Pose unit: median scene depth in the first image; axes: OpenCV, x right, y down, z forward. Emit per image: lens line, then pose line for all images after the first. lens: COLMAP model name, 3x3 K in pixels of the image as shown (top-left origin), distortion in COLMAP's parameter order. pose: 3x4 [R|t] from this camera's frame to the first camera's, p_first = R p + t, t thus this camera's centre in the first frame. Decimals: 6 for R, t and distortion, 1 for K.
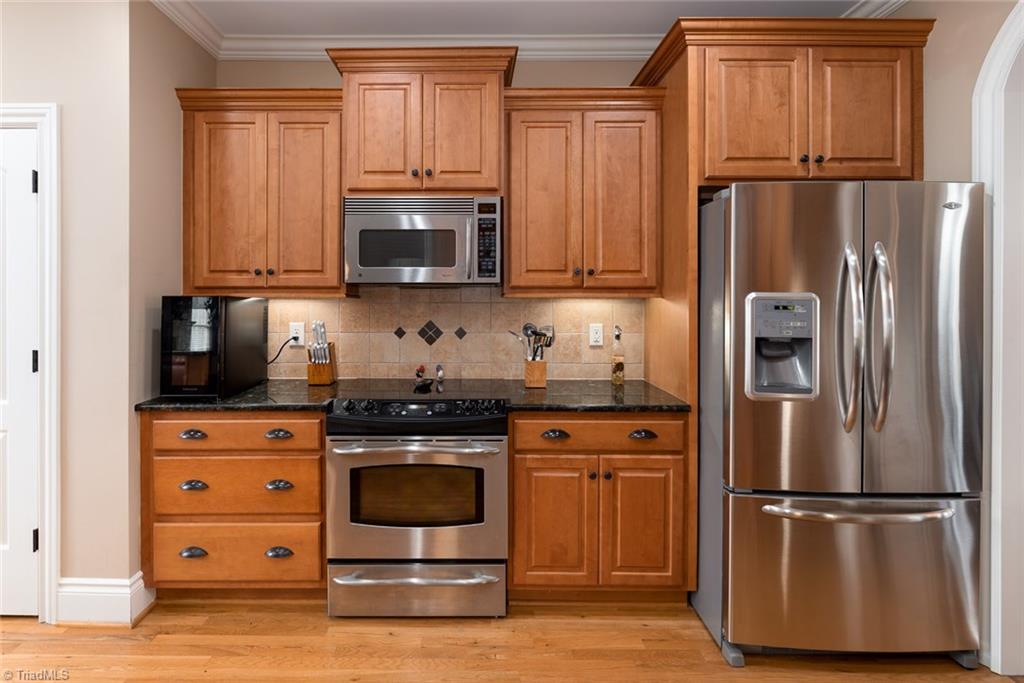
lens RADIAL K [[526.6, 0, 509.2], [0, 526.6, 298.6], [0, 0, 1]] dist [-0.001566, -0.000248]
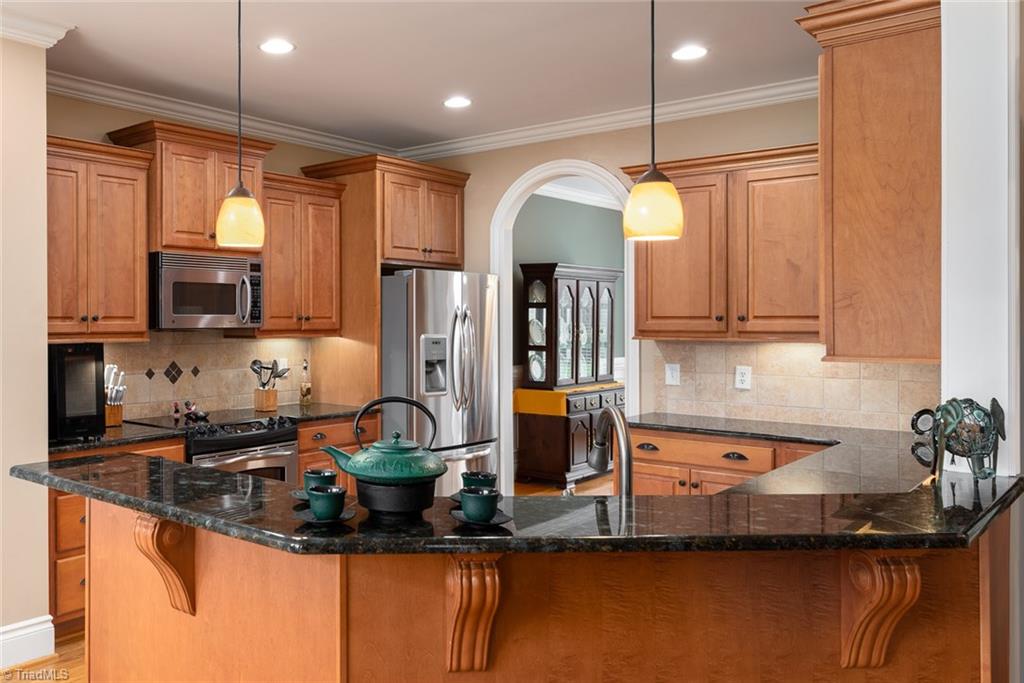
lens RADIAL K [[814.0, 0, 513.5], [0, 814.0, 338.0], [0, 0, 1]] dist [0.007337, 0.000913]
pose [[0.542870, -0.015652, 0.839671, -1.312824], [0.003067, 0.999857, 0.016654, -0.035054], [-0.839811, -0.006466, 0.542840, -0.550339]]
